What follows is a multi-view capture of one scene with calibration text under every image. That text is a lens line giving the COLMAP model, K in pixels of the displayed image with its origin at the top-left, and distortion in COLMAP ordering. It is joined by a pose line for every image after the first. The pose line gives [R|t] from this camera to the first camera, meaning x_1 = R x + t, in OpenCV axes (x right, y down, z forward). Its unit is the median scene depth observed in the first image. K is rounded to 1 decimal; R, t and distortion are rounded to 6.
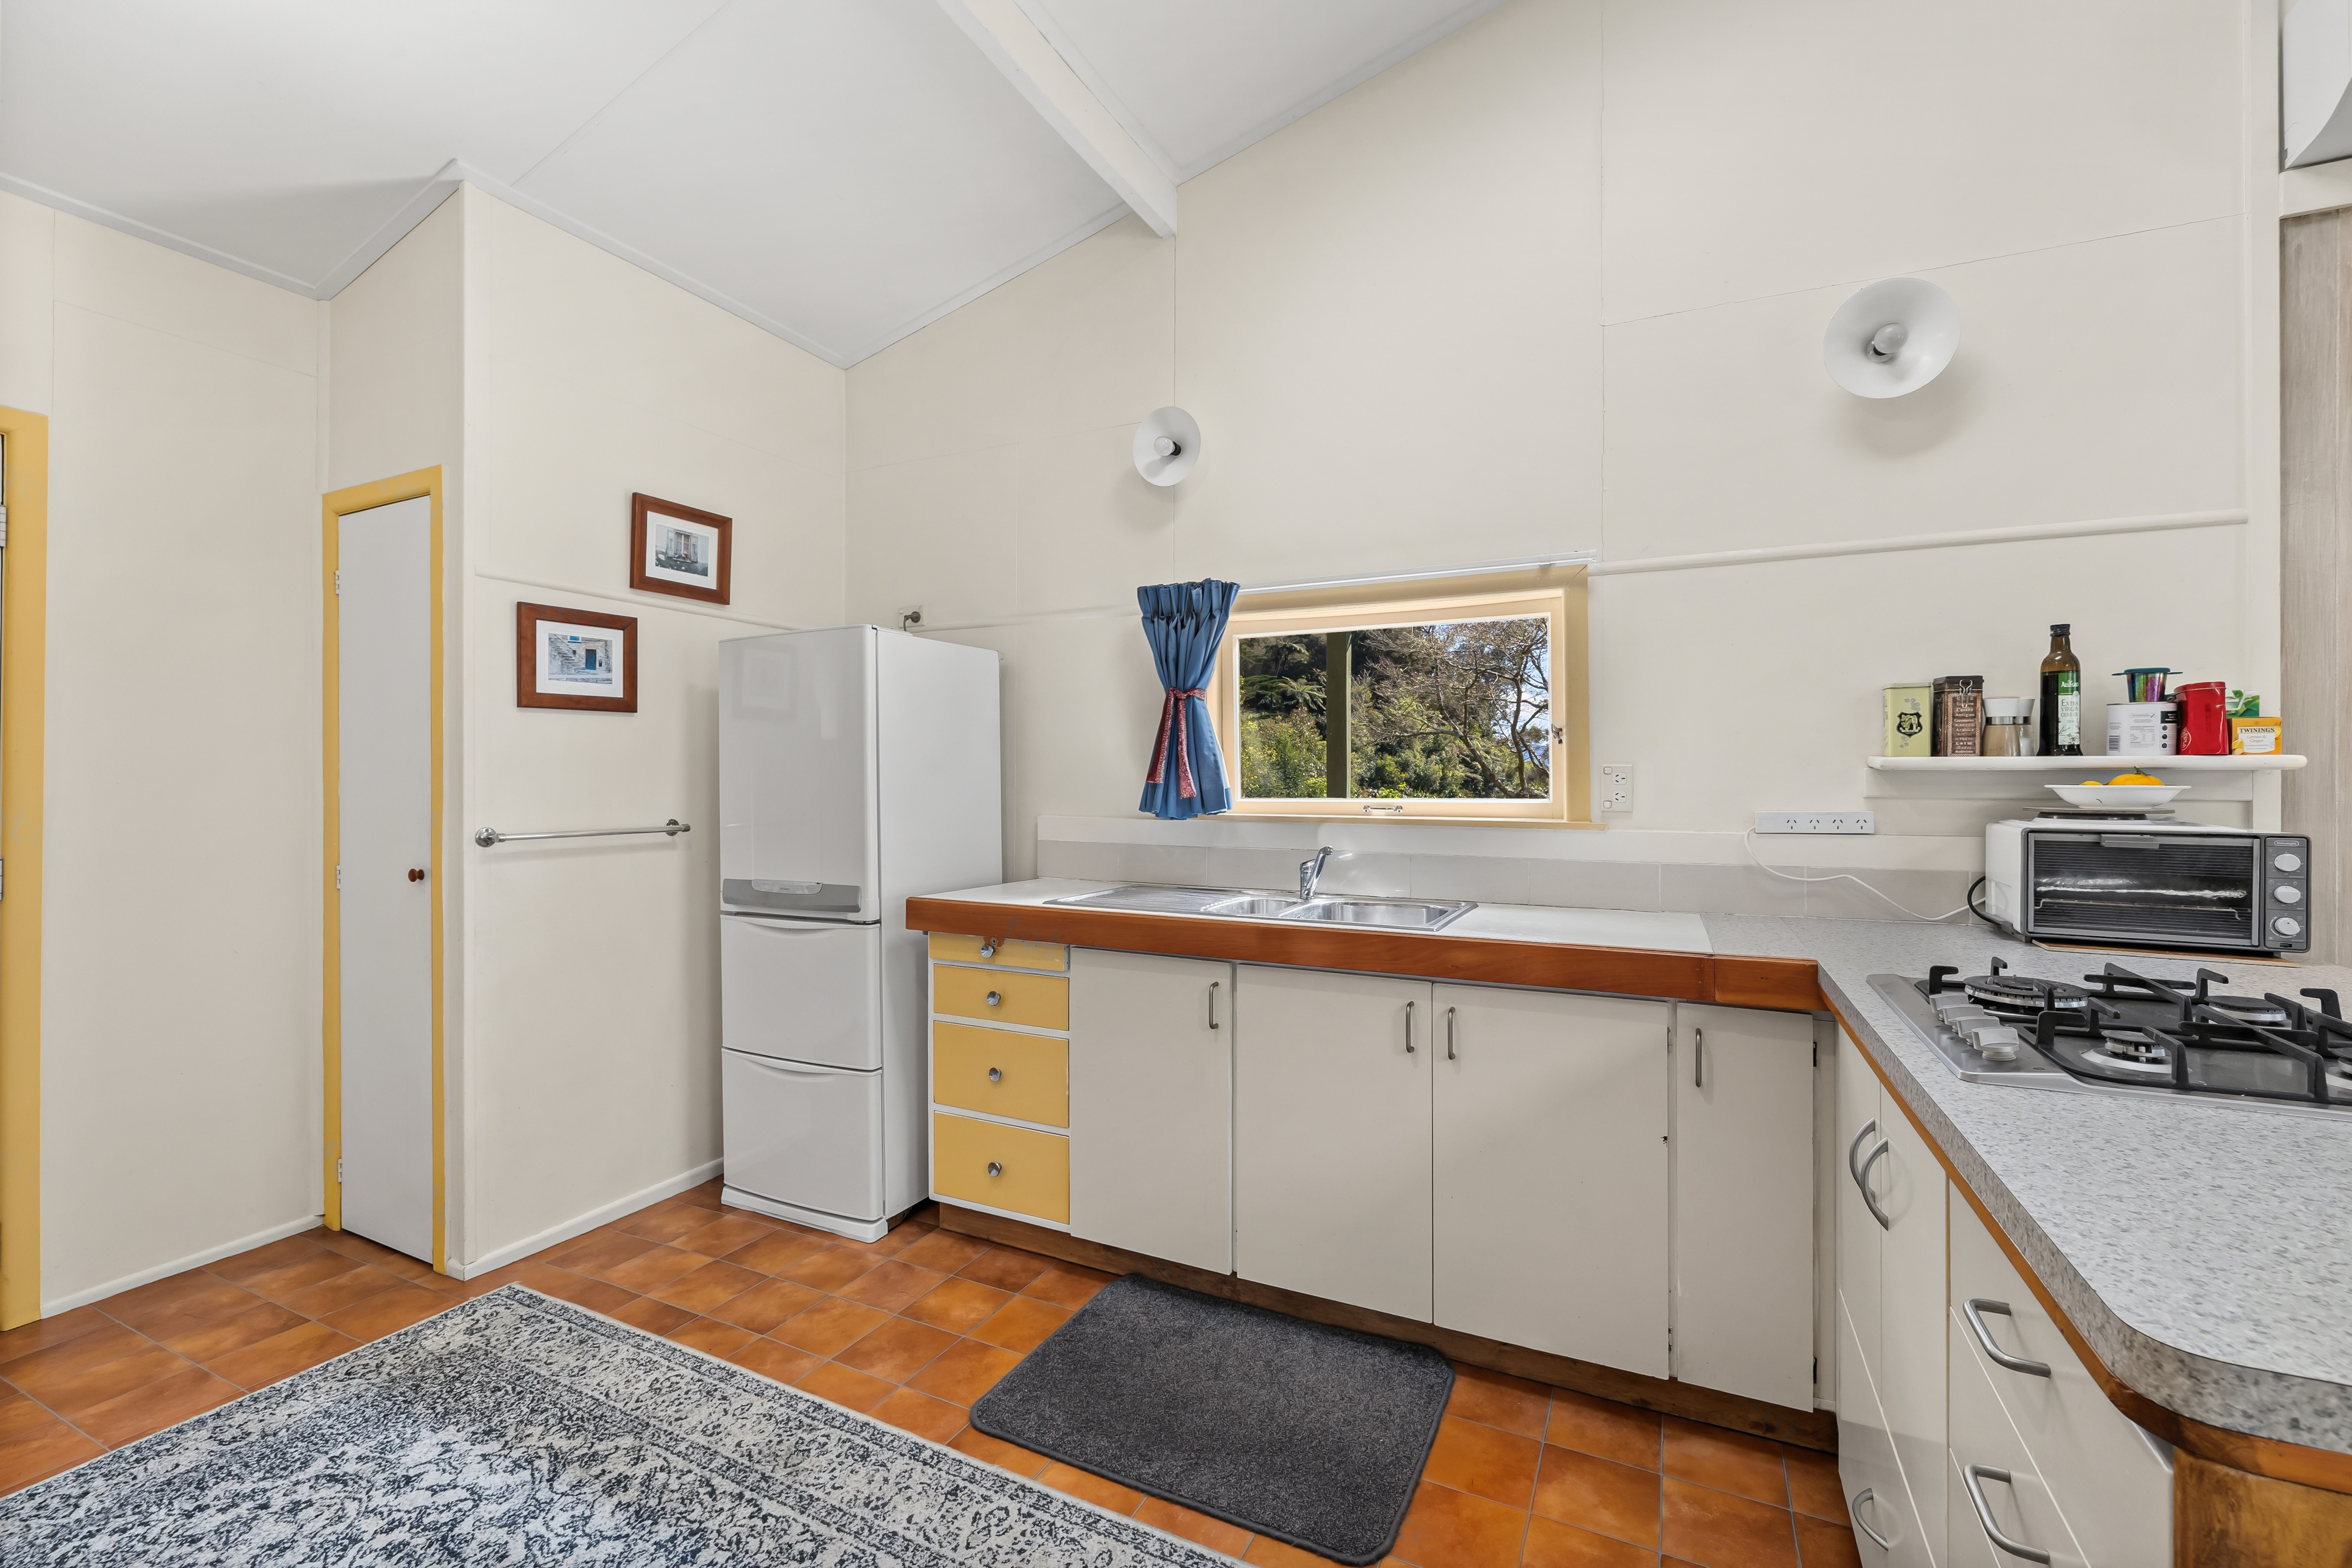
lens RADIAL K [[988.3, 0, 1176.0], [0, 988.3, 784.0], [0, 0, 1]] dist [0.000056, 0.000054]
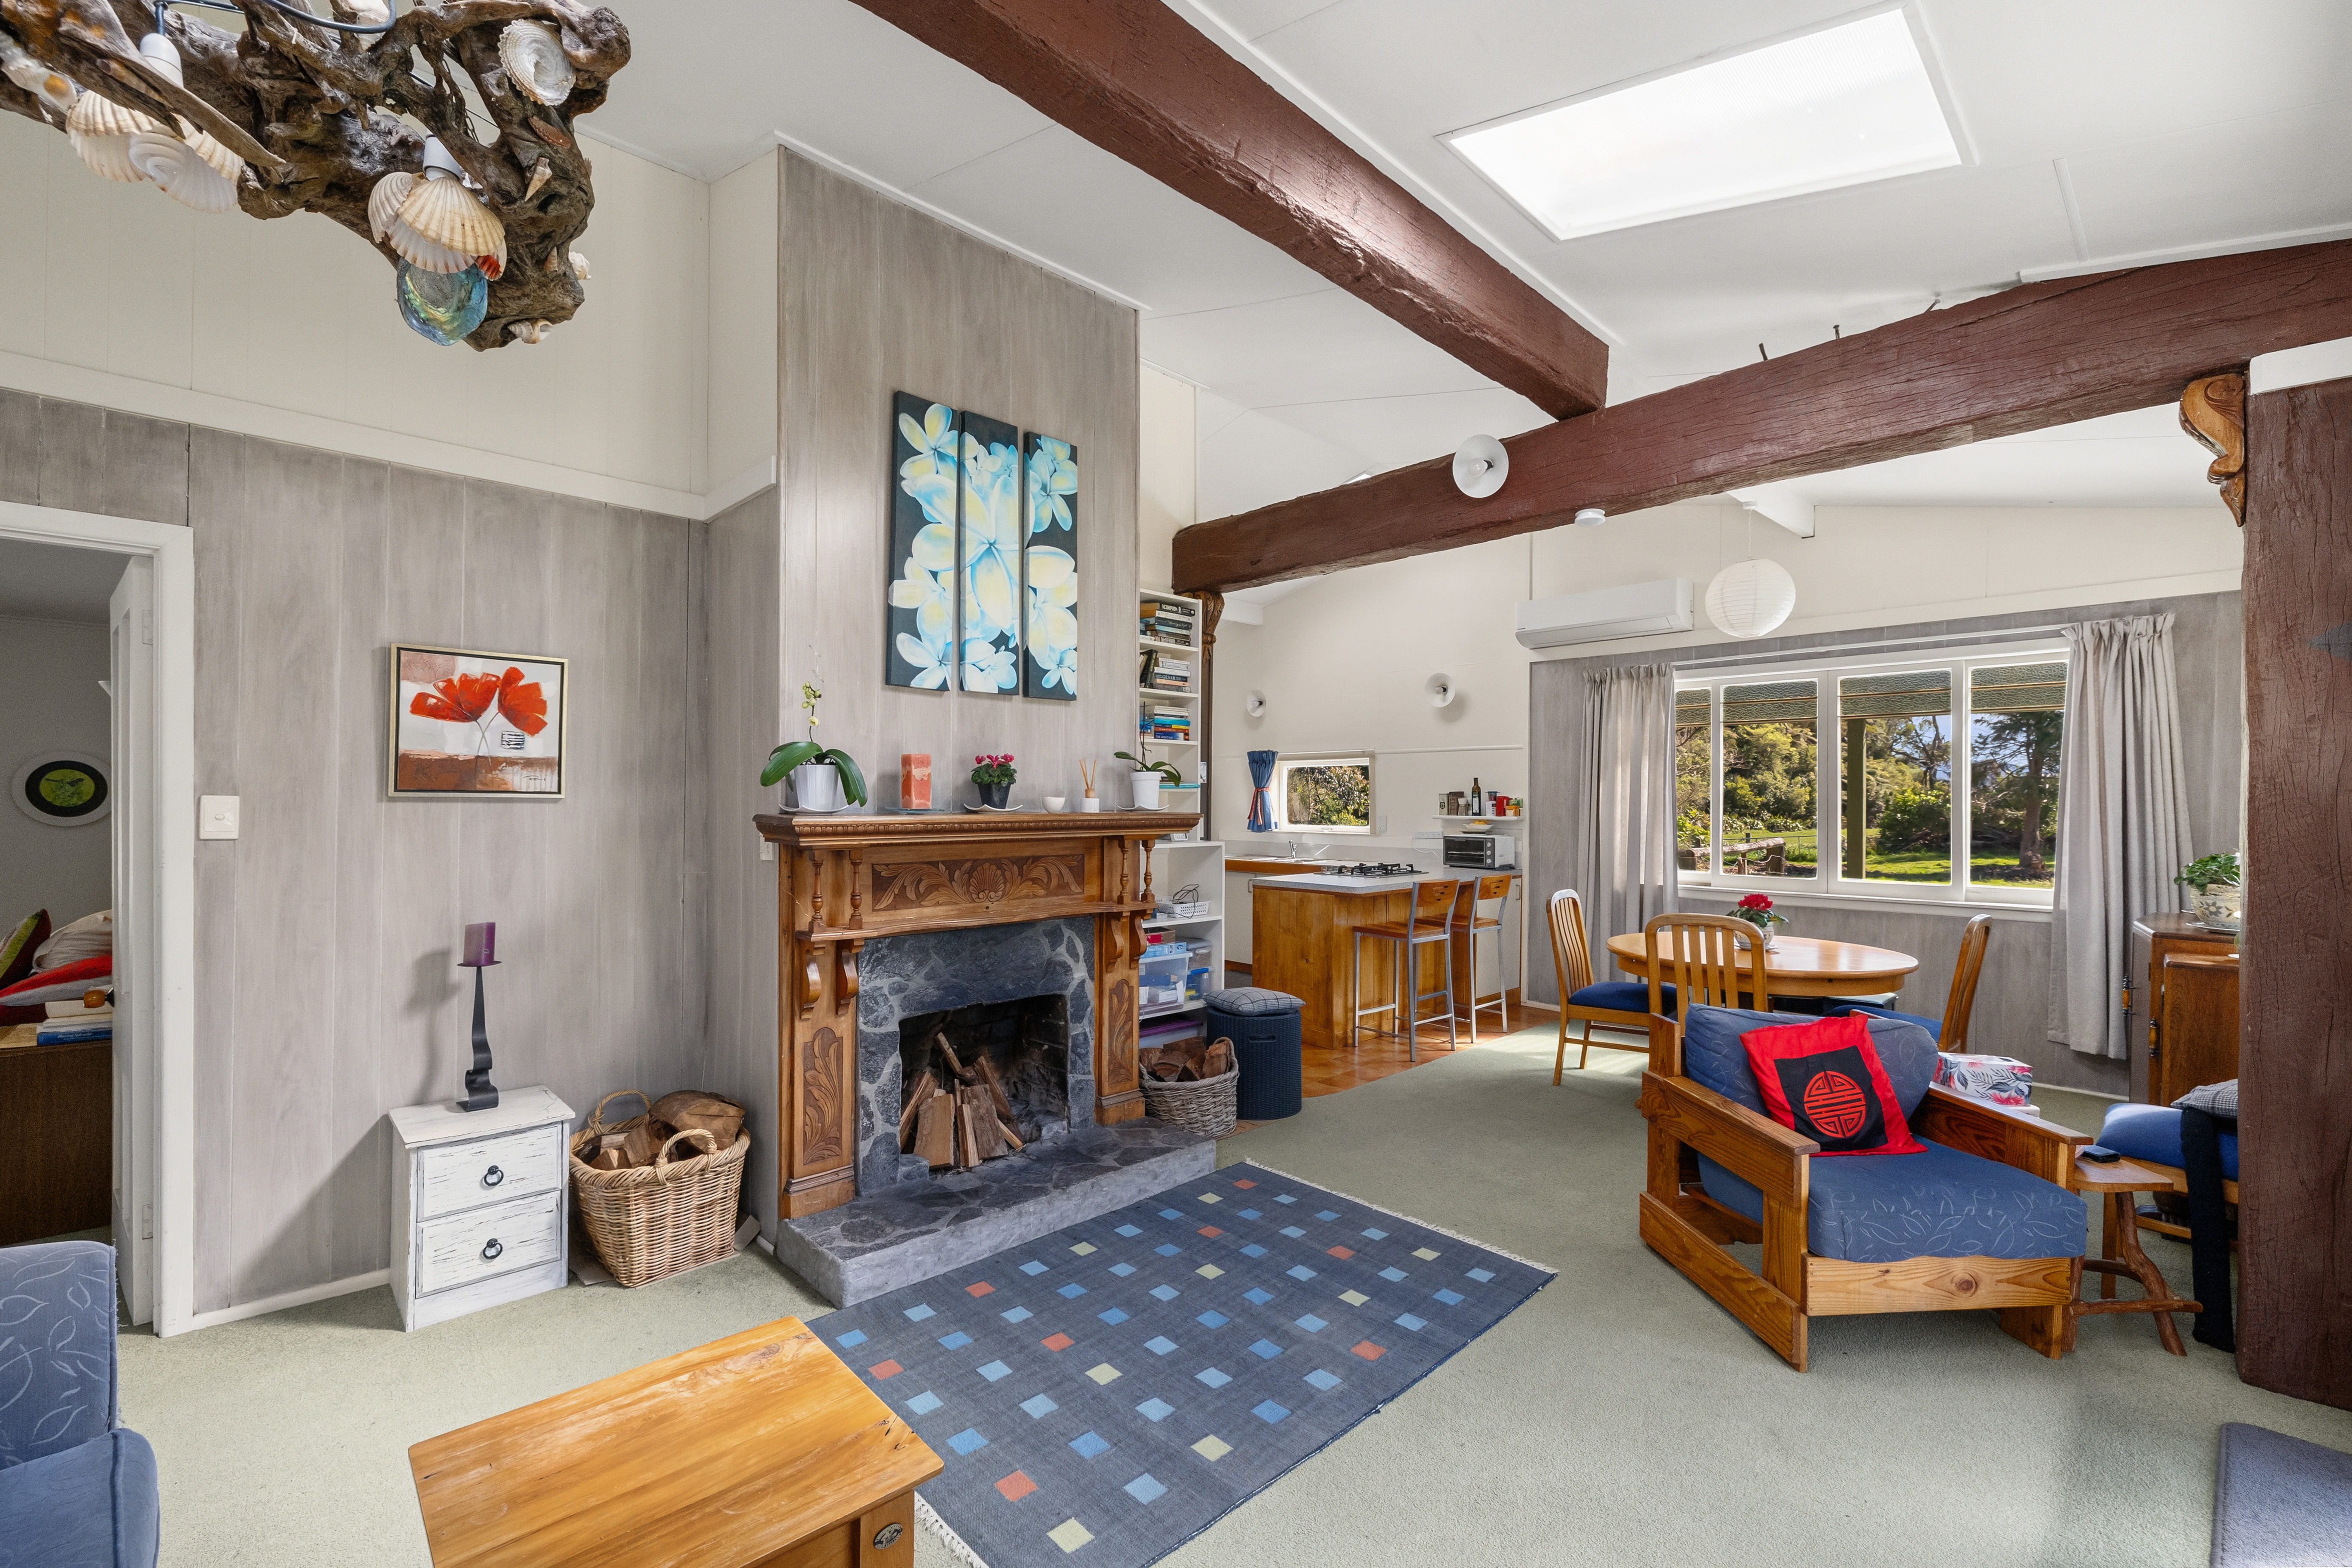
lens RADIAL K [[988.3, 0, 1176.0], [0, 988.3, 784.0], [0, 0, 1]] dist [0.000056, 0.000054]
pose [[0.943406, -0.006784, -0.331570, 0.719974], [-0.000856, 0.999738, -0.022891, -0.040260], [0.331638, 0.021879, 0.943153, -1.778217]]
